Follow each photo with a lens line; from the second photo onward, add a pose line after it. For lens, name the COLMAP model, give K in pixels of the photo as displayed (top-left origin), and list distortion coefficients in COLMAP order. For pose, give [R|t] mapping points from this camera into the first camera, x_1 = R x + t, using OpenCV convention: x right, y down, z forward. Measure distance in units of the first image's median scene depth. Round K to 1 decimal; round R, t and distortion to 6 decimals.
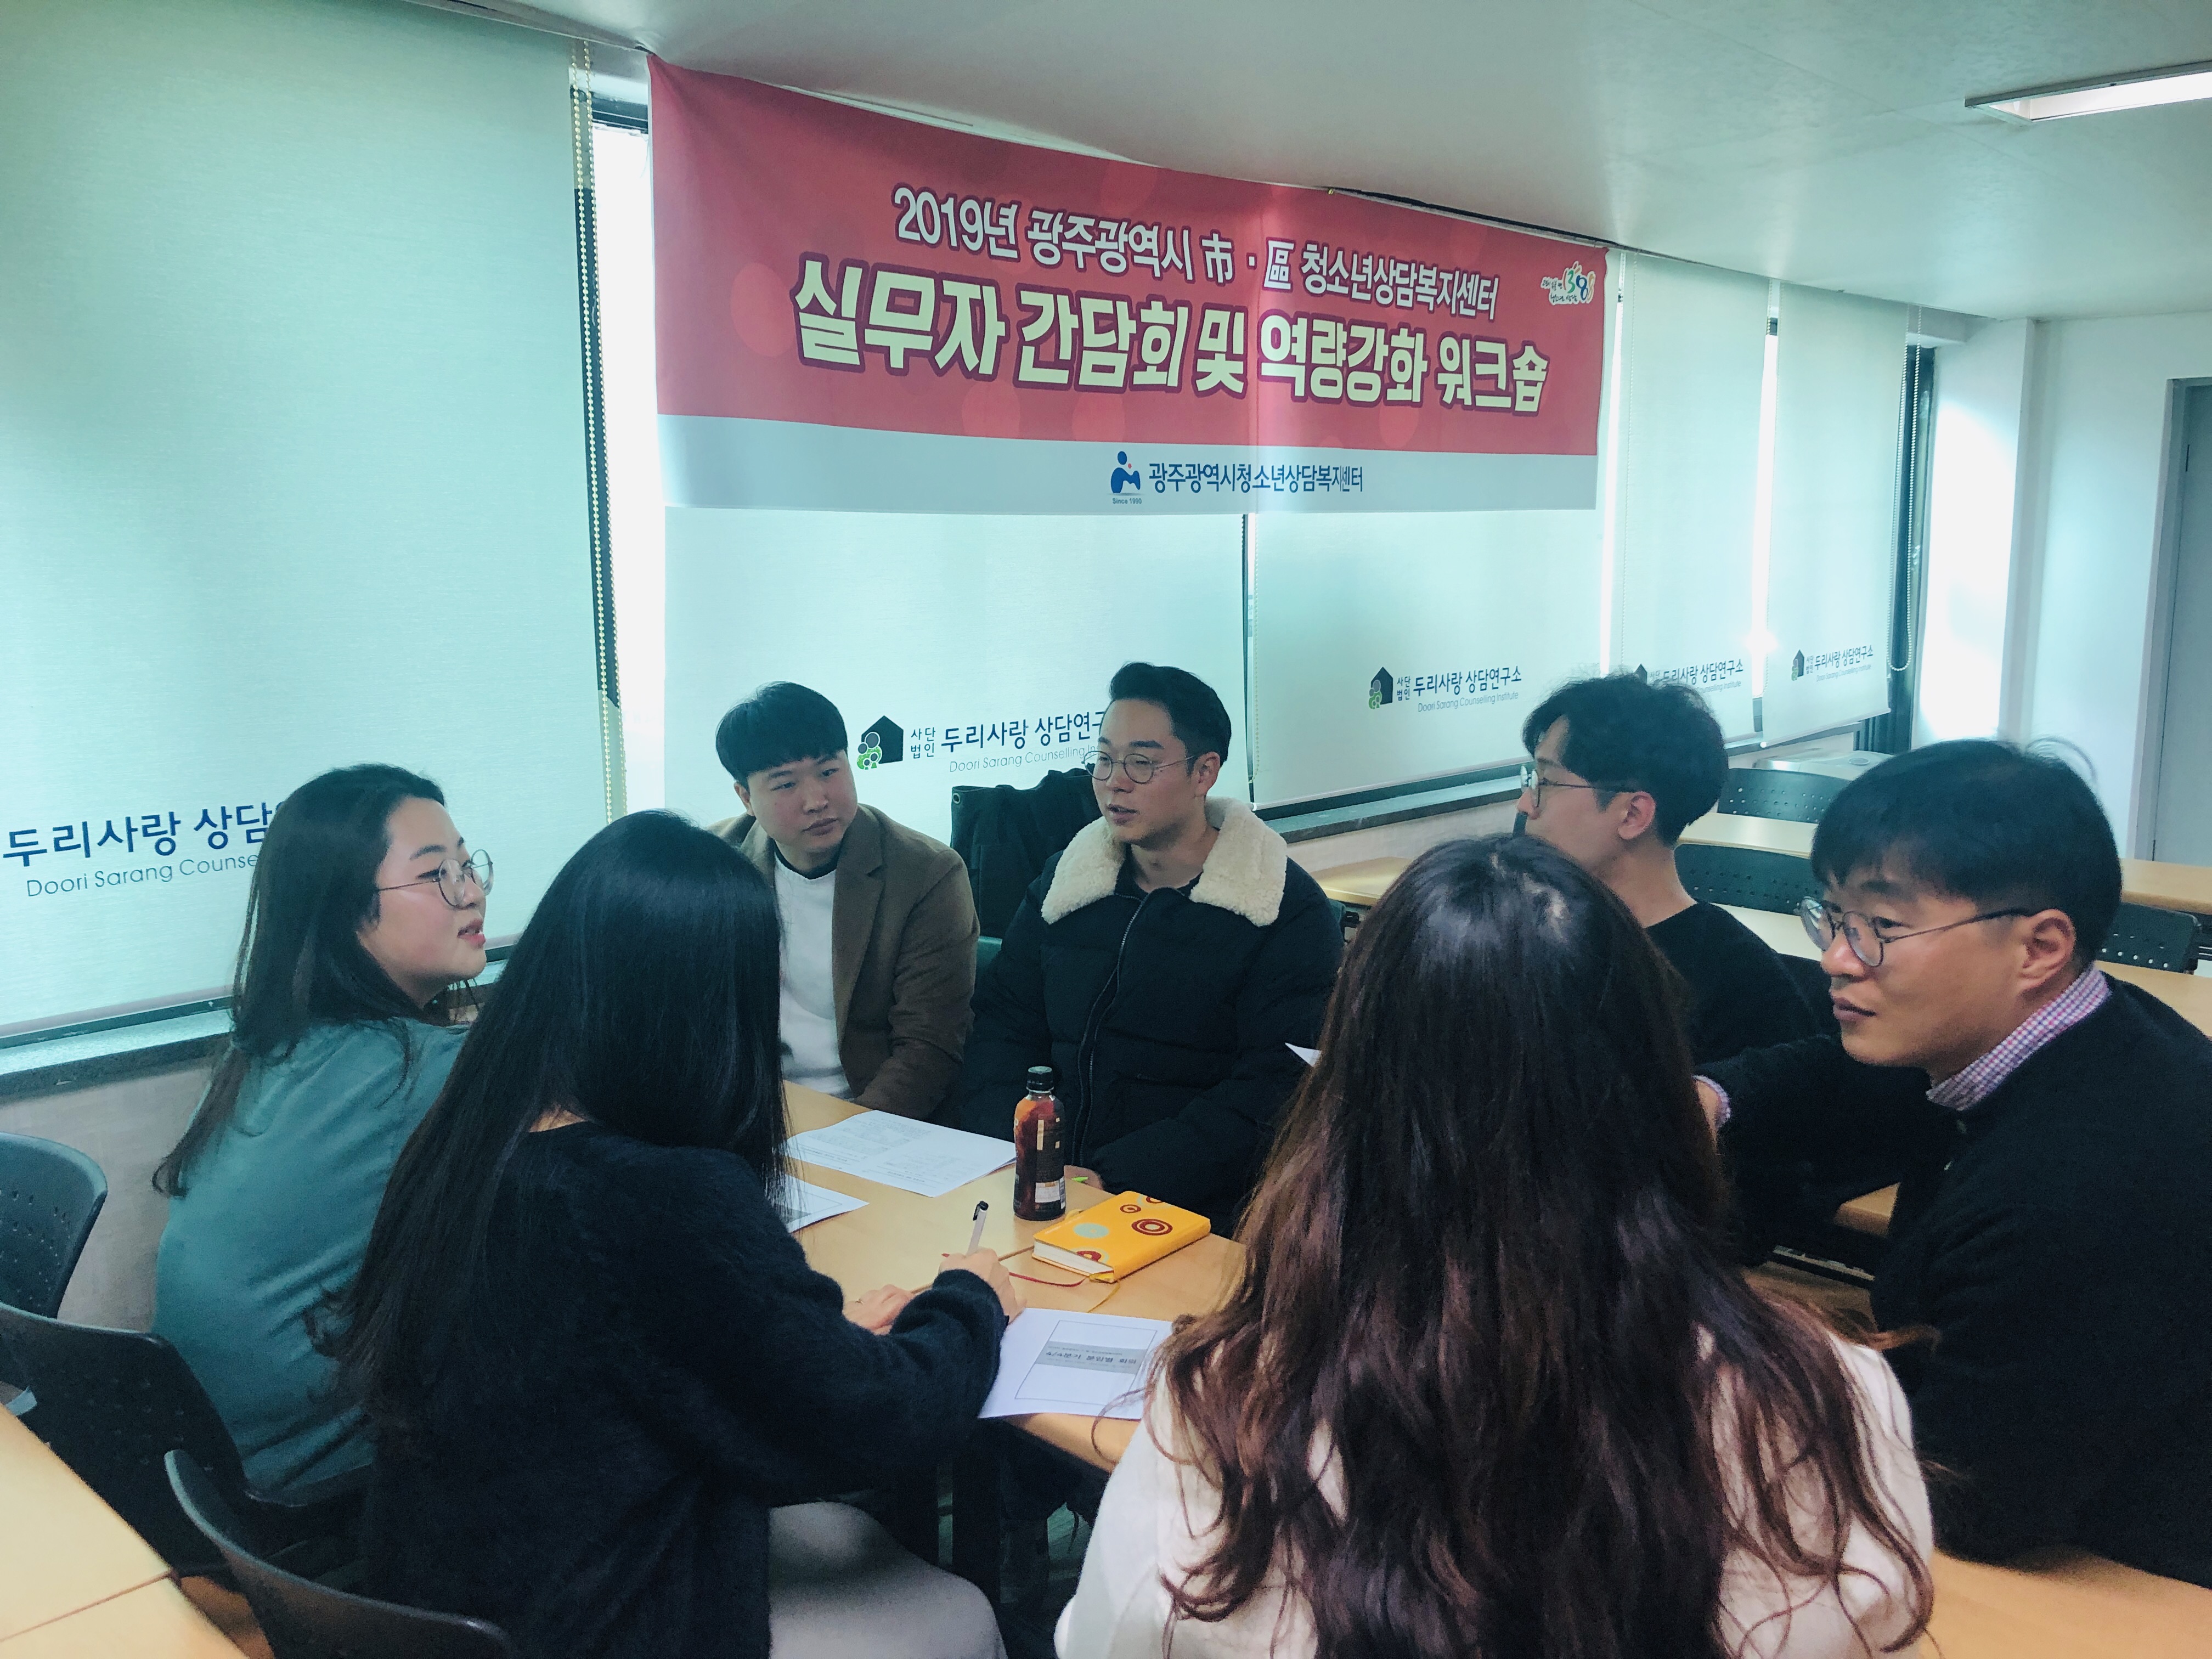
lens RADIAL K [[1846.4, 0, 1110.0], [0, 1846.4, 817.3], [0, 0, 1]] dist [0.031299, -0.002884]
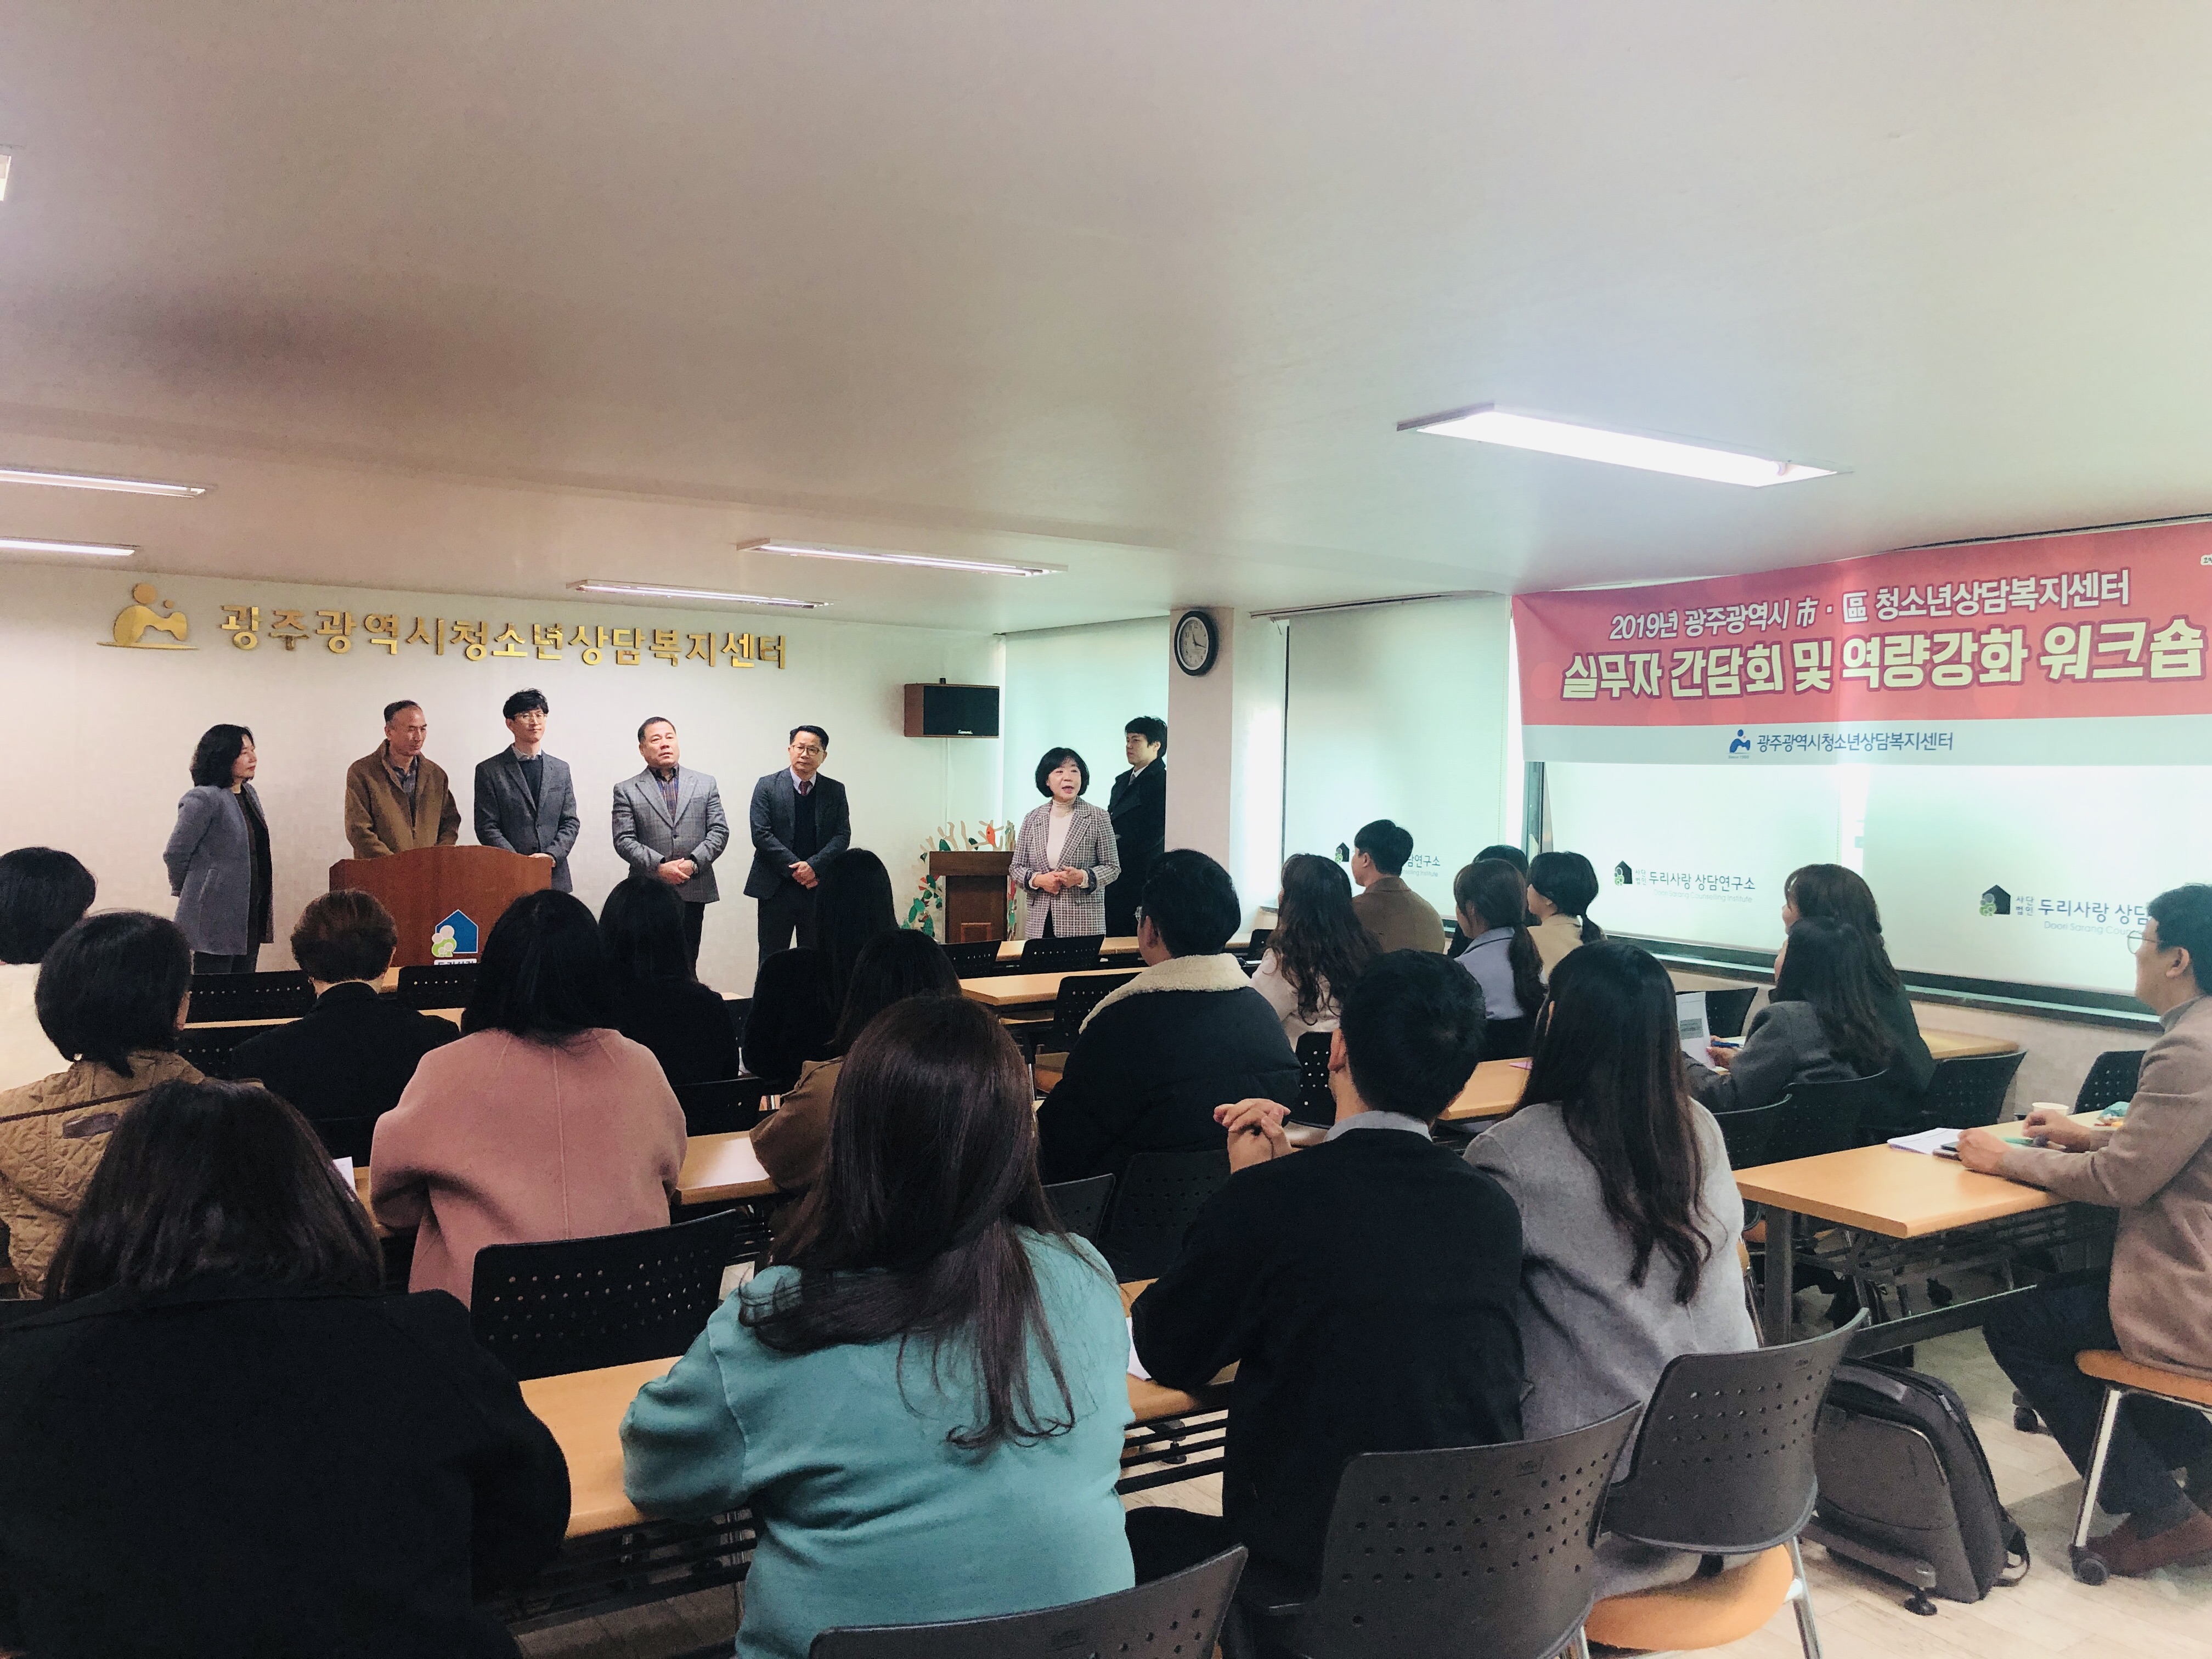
lens RADIAL K [[1846.4, 0, 1107.5], [0, 1846.4, 829.4], [0, 0, 1]] dist [0.031299, -0.002884]
pose [[-0.238848, 0.020182, -0.970847, 1.761657], [-0.182706, 0.980994, 0.065343, -0.103141], [0.953714, 0.192986, -0.230621, 0.800243]]
